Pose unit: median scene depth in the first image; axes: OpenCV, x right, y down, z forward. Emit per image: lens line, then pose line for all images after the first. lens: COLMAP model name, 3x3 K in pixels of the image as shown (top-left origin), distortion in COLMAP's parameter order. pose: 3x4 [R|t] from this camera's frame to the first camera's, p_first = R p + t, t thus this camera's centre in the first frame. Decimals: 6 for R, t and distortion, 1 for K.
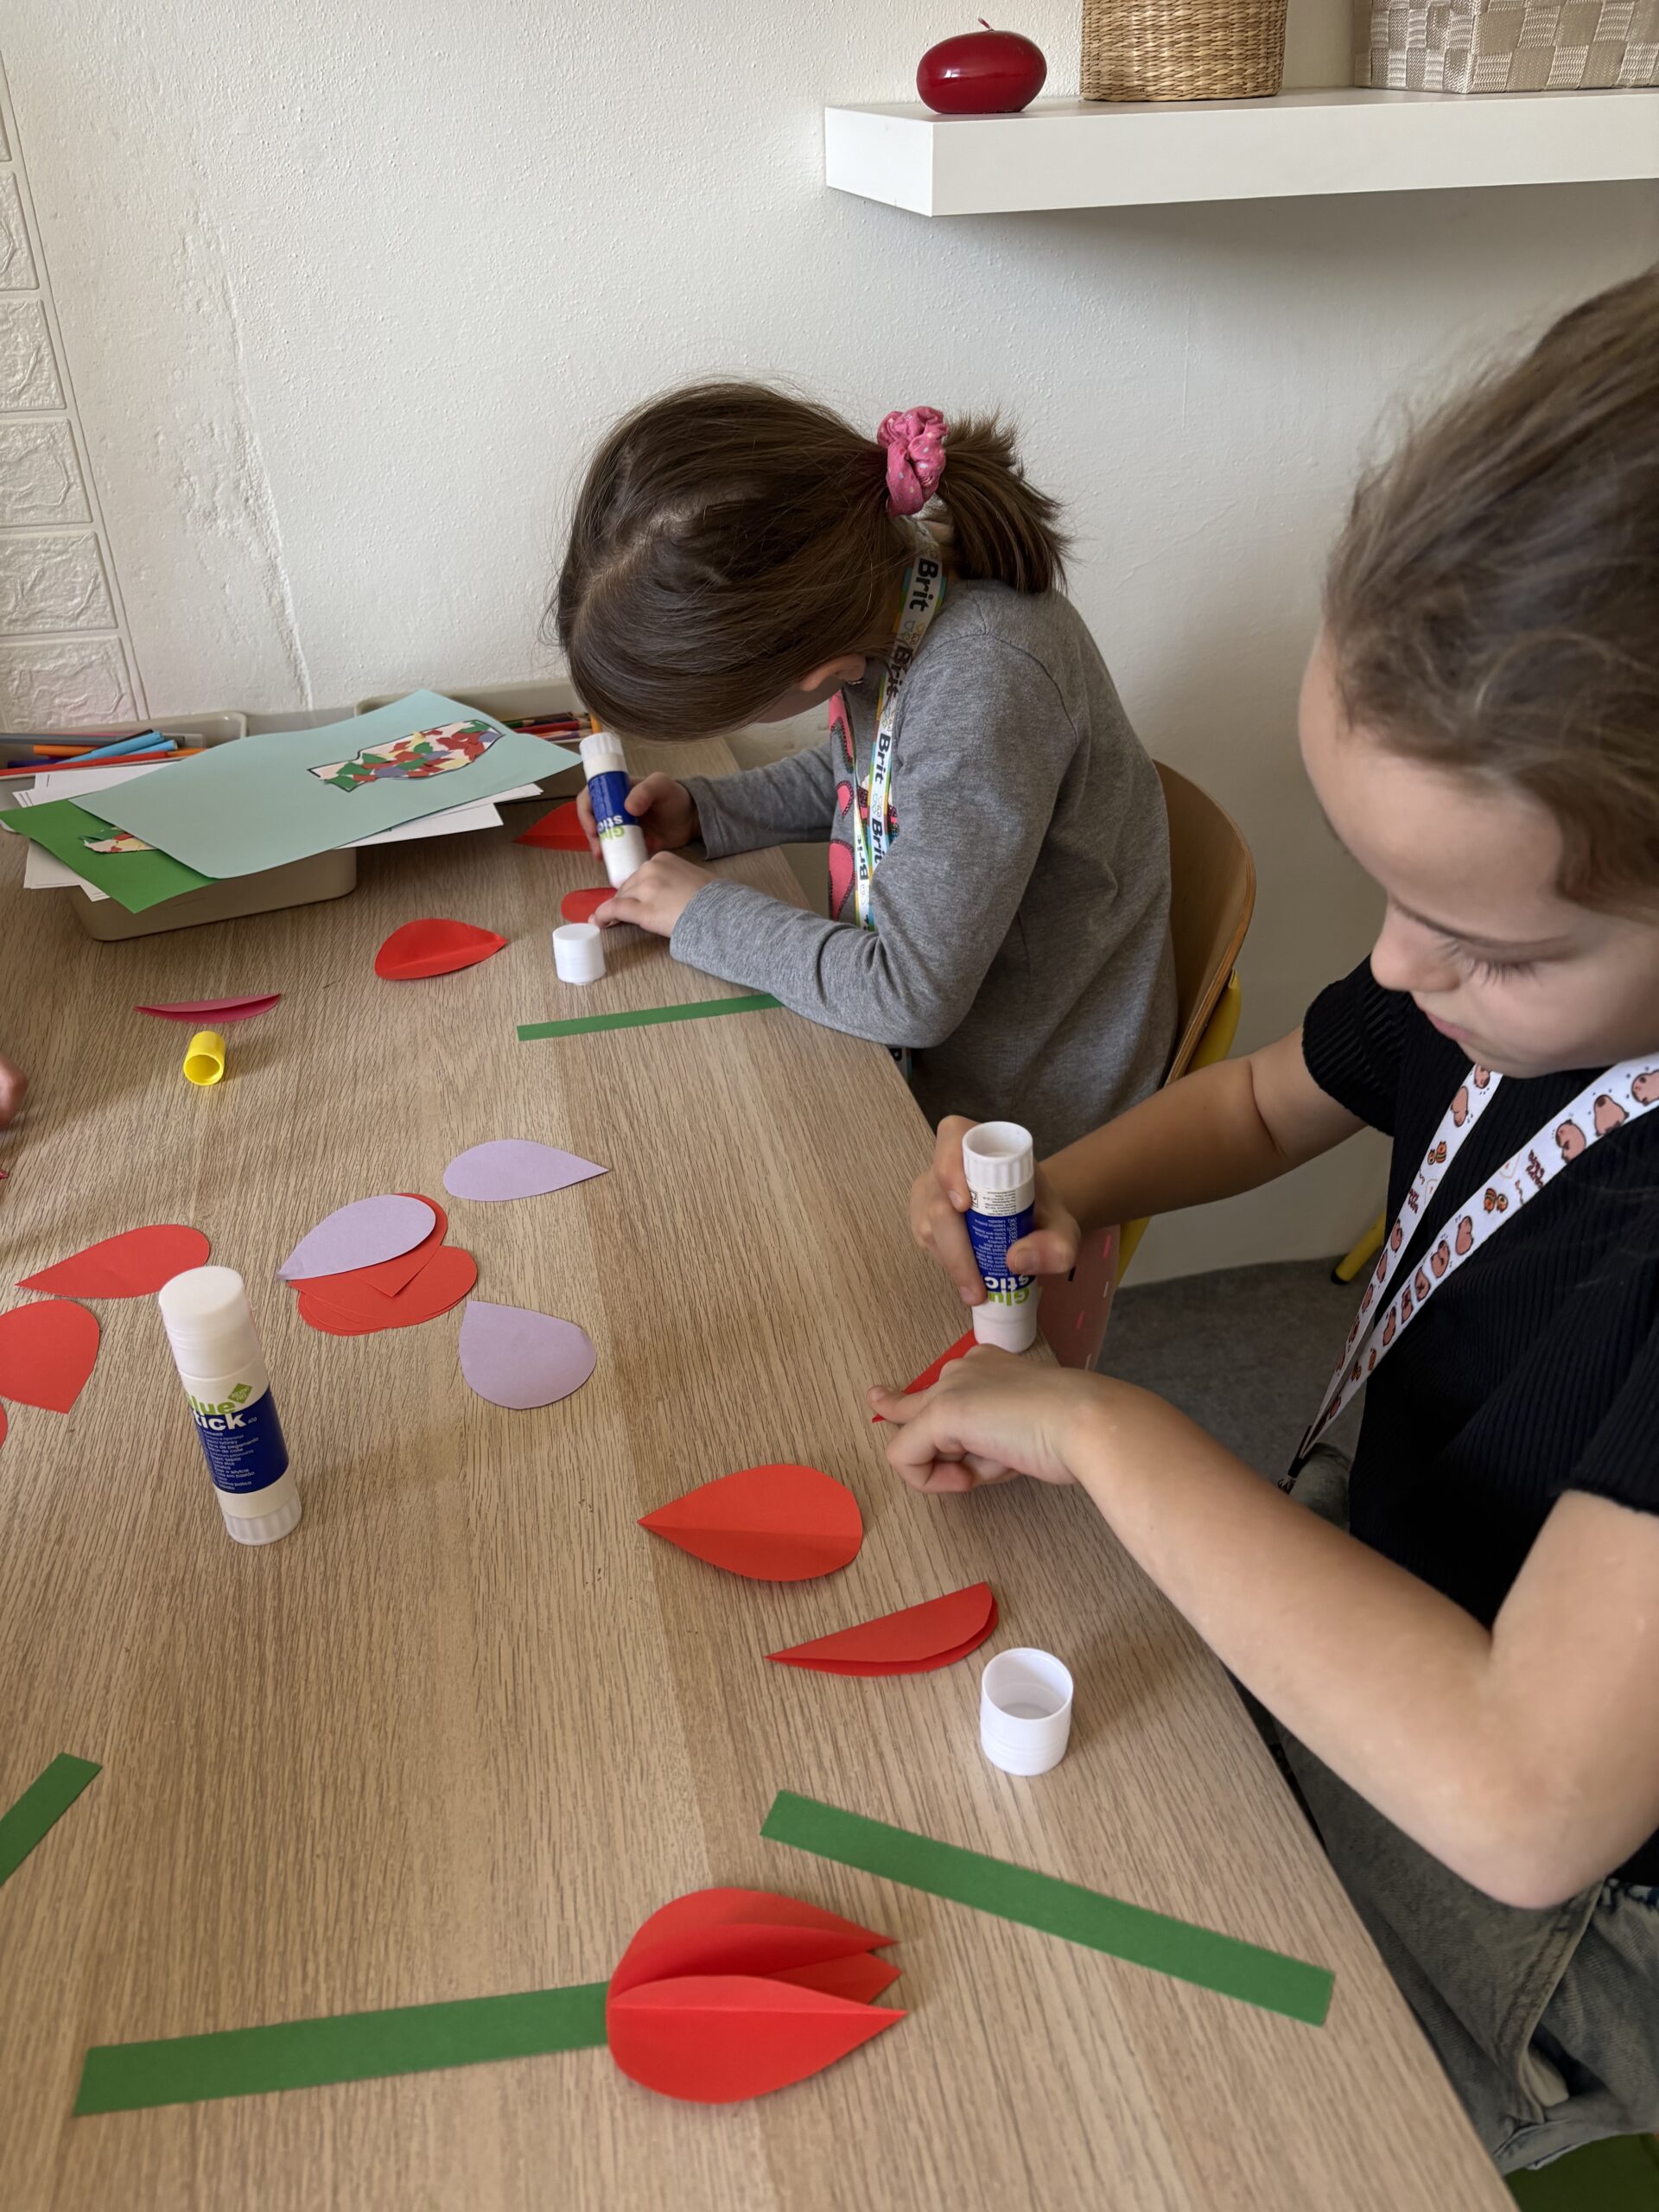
lens RADIAL K [[1731.6, 0, 763.5], [0, 1731.6, 1113.9], [0, 0, 1]] dist [0.083921, -0.066546]
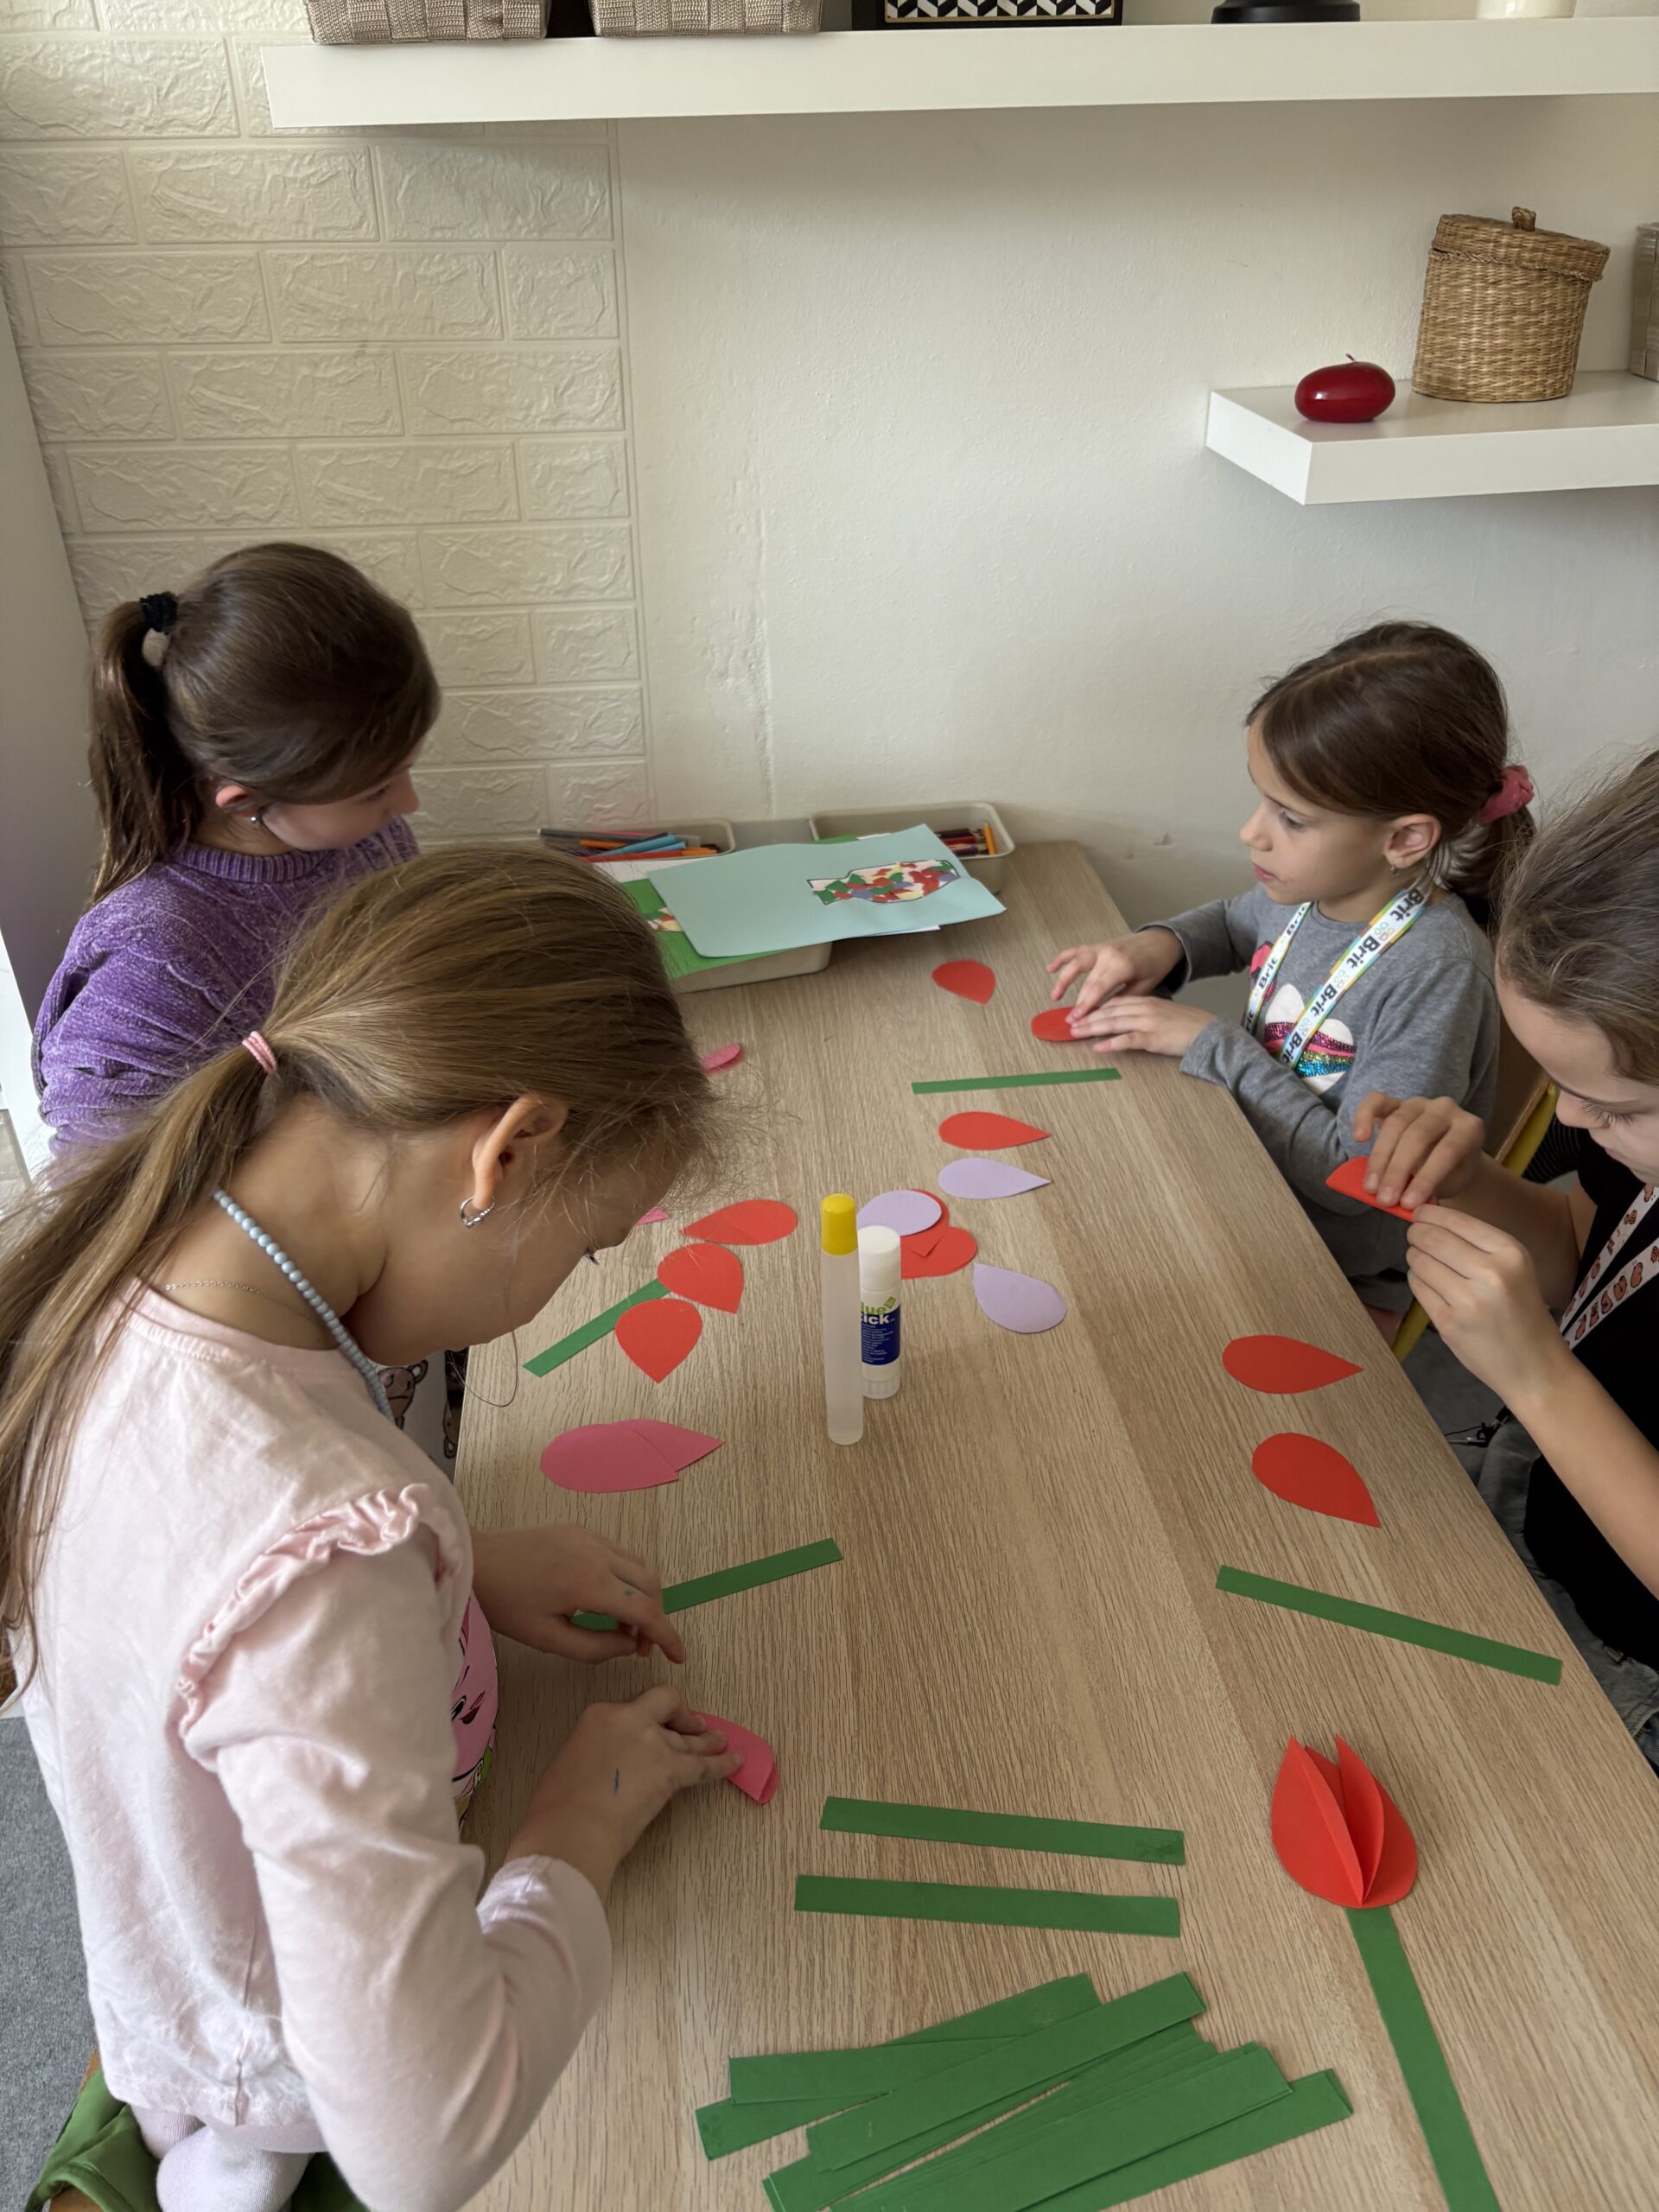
lens RADIAL K [[1791.8, 0, 792.0], [0, 1791.8, 1112.2], [0, 0, 1]] dist [0.066955, -0.004876]
pose [[0.995425, 0.064522, -0.070470, -0.213886], [-0.065303, 0.997826, -0.008840, 0.000550], [0.069747, 0.013402, 0.997475, -0.534549]]
